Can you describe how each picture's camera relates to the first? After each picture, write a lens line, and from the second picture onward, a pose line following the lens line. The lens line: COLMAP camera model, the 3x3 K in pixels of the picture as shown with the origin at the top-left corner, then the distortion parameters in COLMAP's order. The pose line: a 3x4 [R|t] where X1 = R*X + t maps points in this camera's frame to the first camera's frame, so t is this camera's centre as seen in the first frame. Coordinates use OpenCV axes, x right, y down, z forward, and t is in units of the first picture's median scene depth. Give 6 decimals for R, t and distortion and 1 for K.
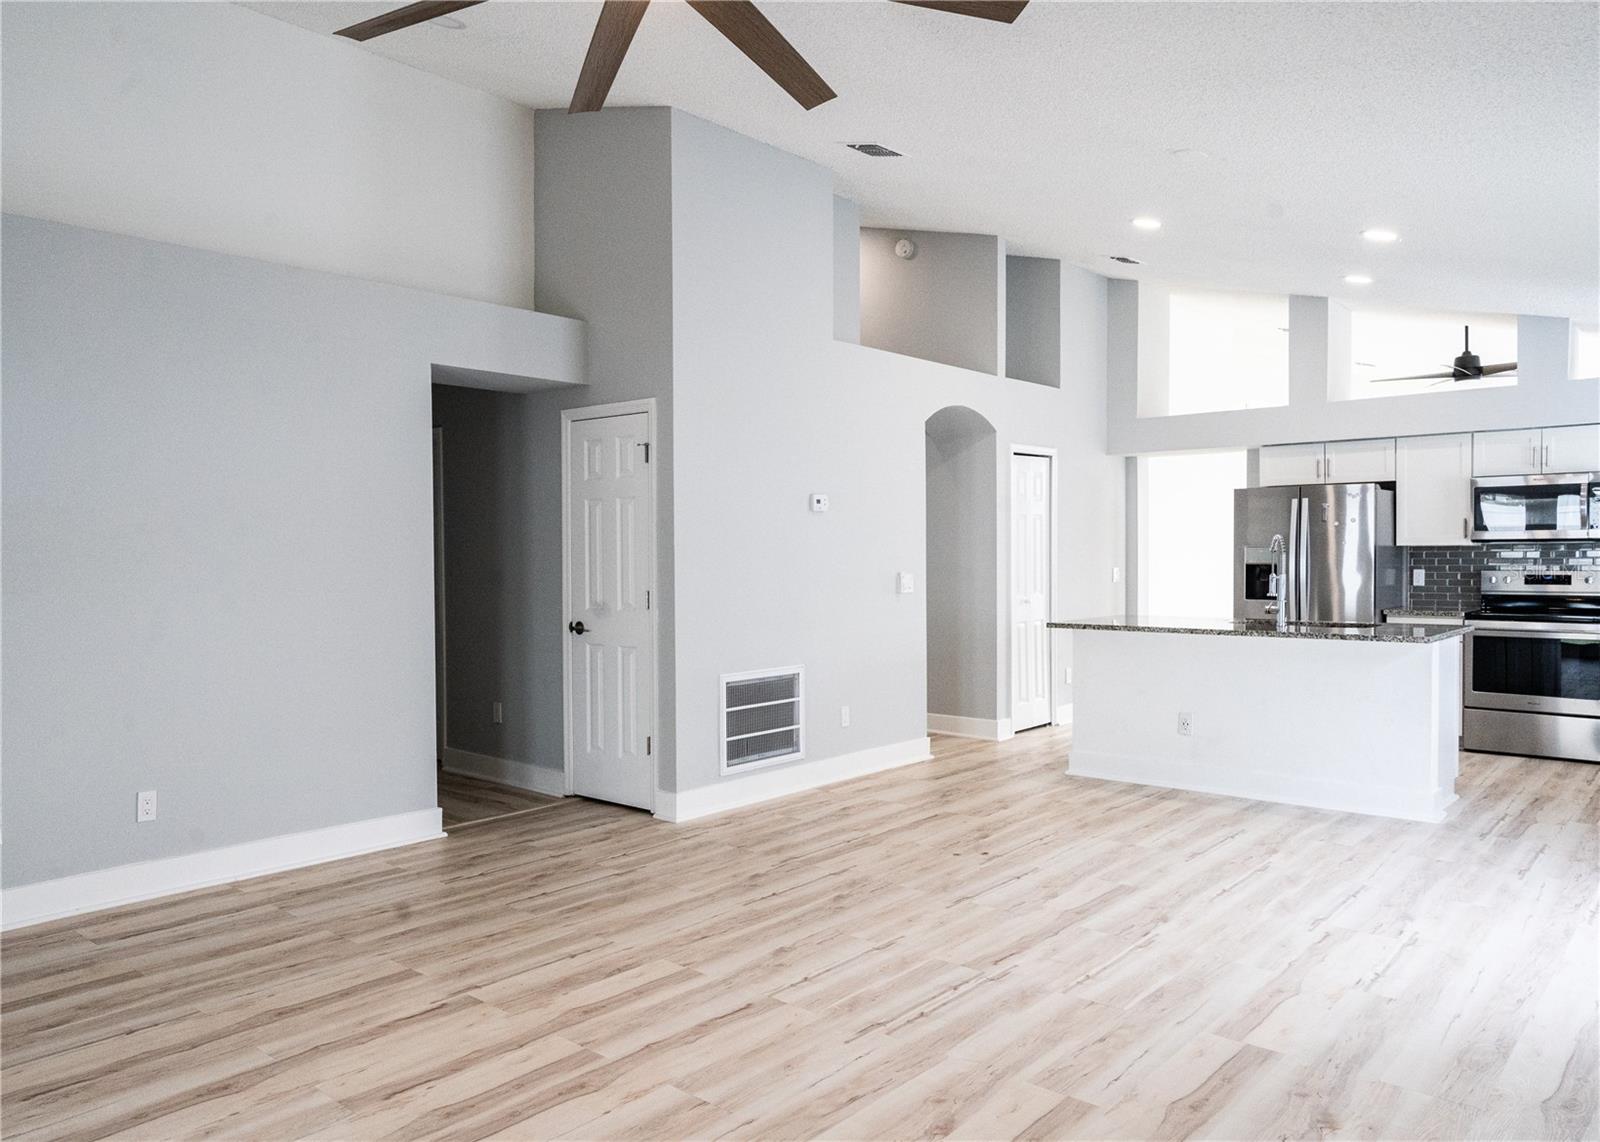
lens RADIAL K [[1158.9, 0, 720.4], [0, 1158.9, 587.5], [0, 0, 1]] dist [-0.003100, 0.006045]
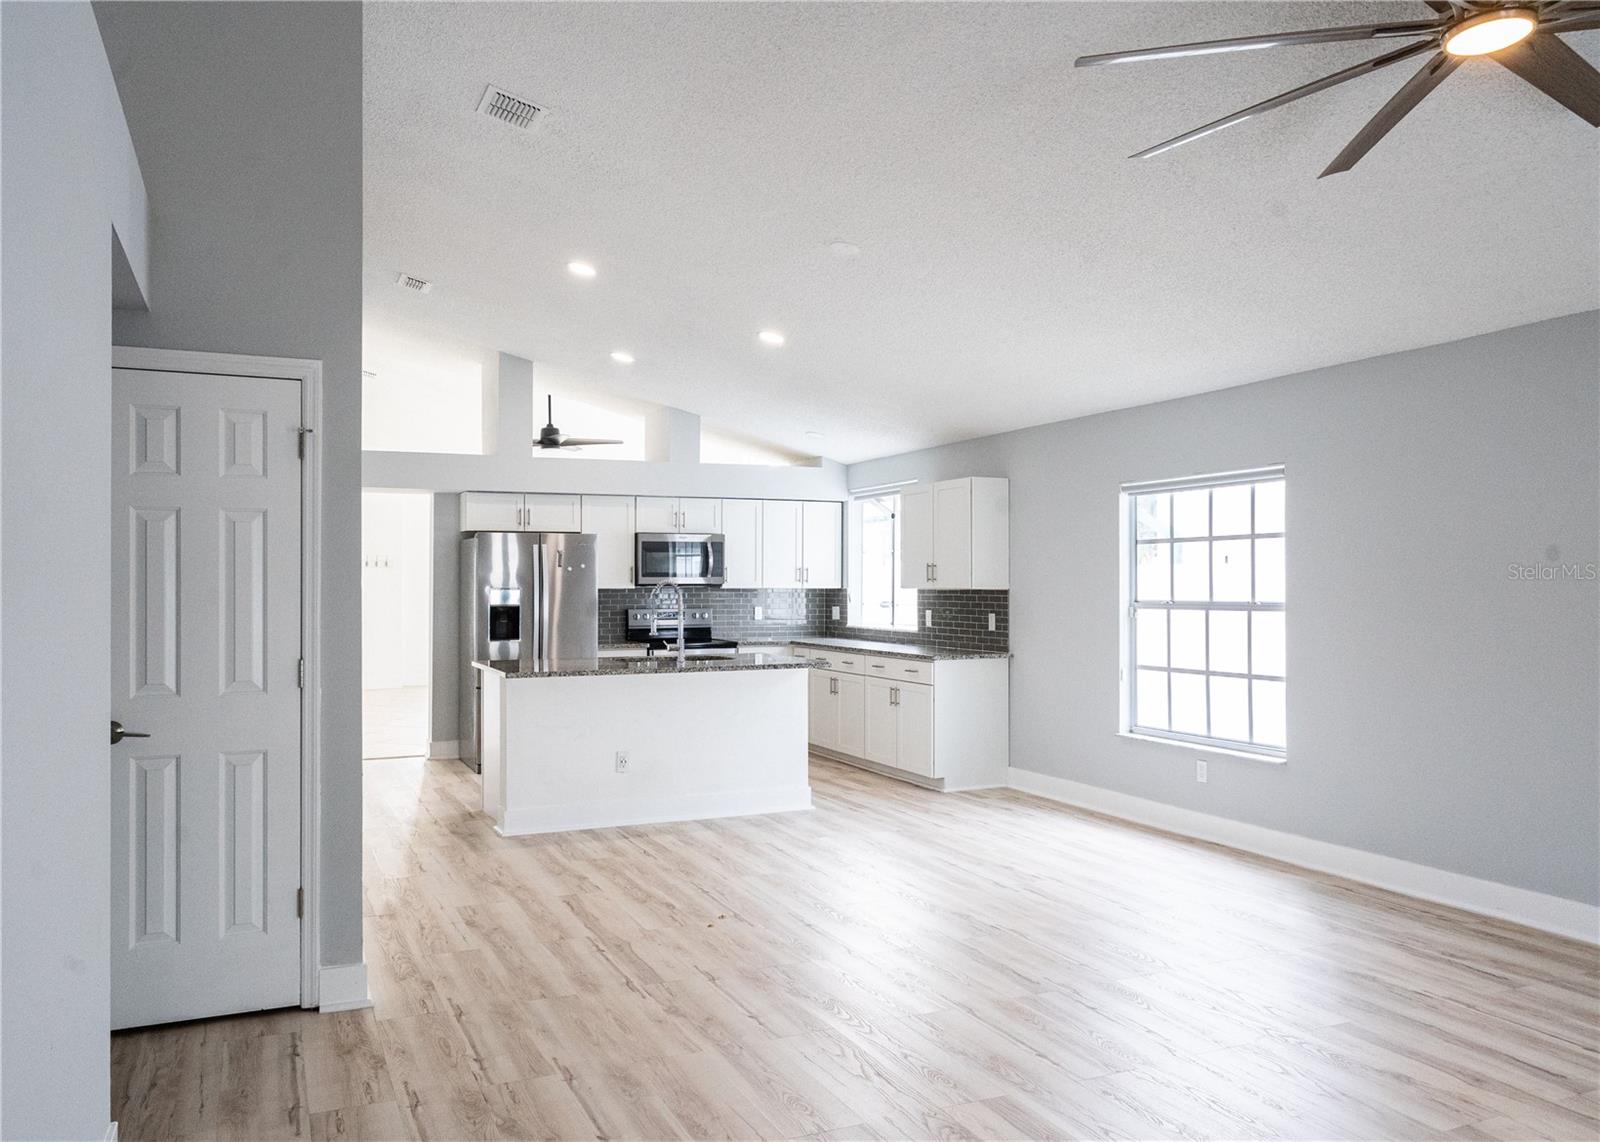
lens RADIAL K [[1158.9, 0, 795.7], [0, 1158.9, 565.6], [0, 0, 1]] dist [-0.003100, 0.006045]
pose [[0.389071, 0.022322, 0.920937, -0.574741], [0.025332, 0.999069, -0.034918, -0.019751], [-0.920859, 0.036915, 0.388143, 0.525690]]
